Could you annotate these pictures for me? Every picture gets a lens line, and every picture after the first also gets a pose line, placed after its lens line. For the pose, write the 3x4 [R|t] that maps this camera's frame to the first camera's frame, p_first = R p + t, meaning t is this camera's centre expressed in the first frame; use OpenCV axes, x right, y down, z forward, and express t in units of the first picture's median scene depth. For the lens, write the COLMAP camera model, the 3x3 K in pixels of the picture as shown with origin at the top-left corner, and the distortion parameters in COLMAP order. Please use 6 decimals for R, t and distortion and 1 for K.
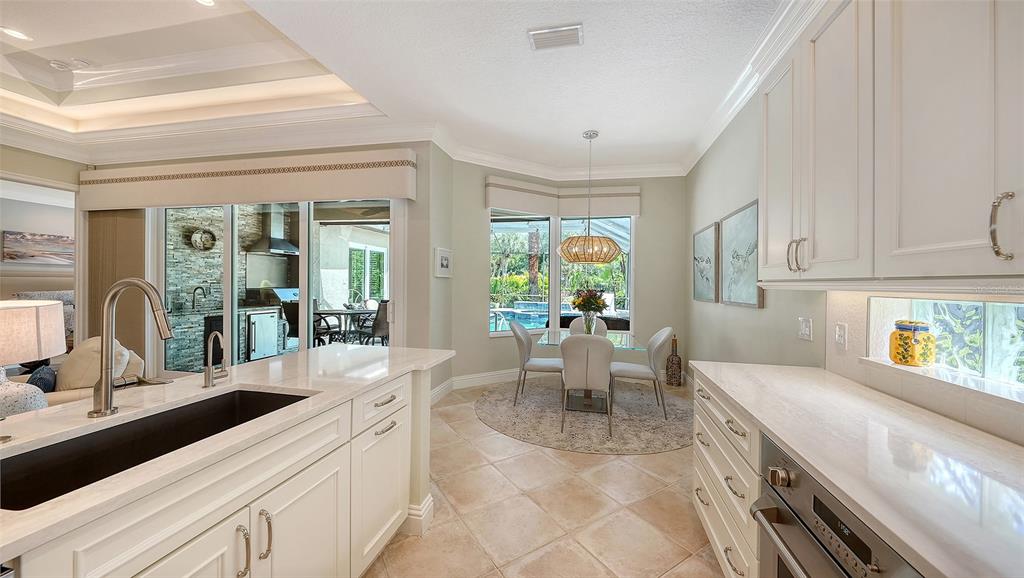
lens RADIAL K [[380.6, 0, 502.6], [0, 380.6, 307.2], [0, 0, 1]] dist [-0.000009, 0.000033]
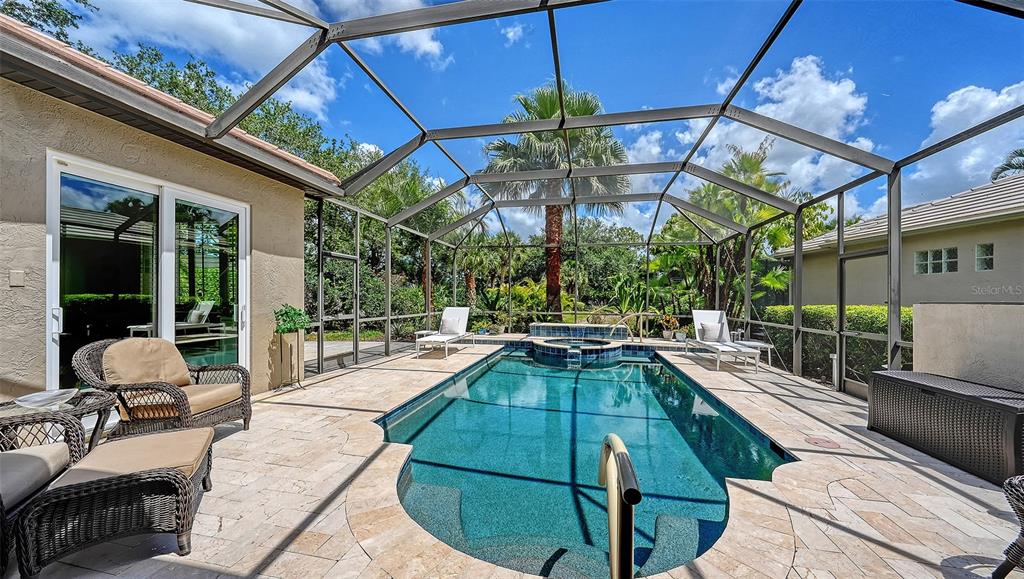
lens RADIAL K [[377.9, 0, 496.9], [0, 377.9, 309.5], [0, 0, 1]] dist [0.000083, -0.000191]
pose [[0.999942, -0.003630, 0.010185, -0.104711], [0.003959, 0.999468, -0.032387, -0.067237], [-0.010062, 0.032425, 0.999424, 1.434032]]
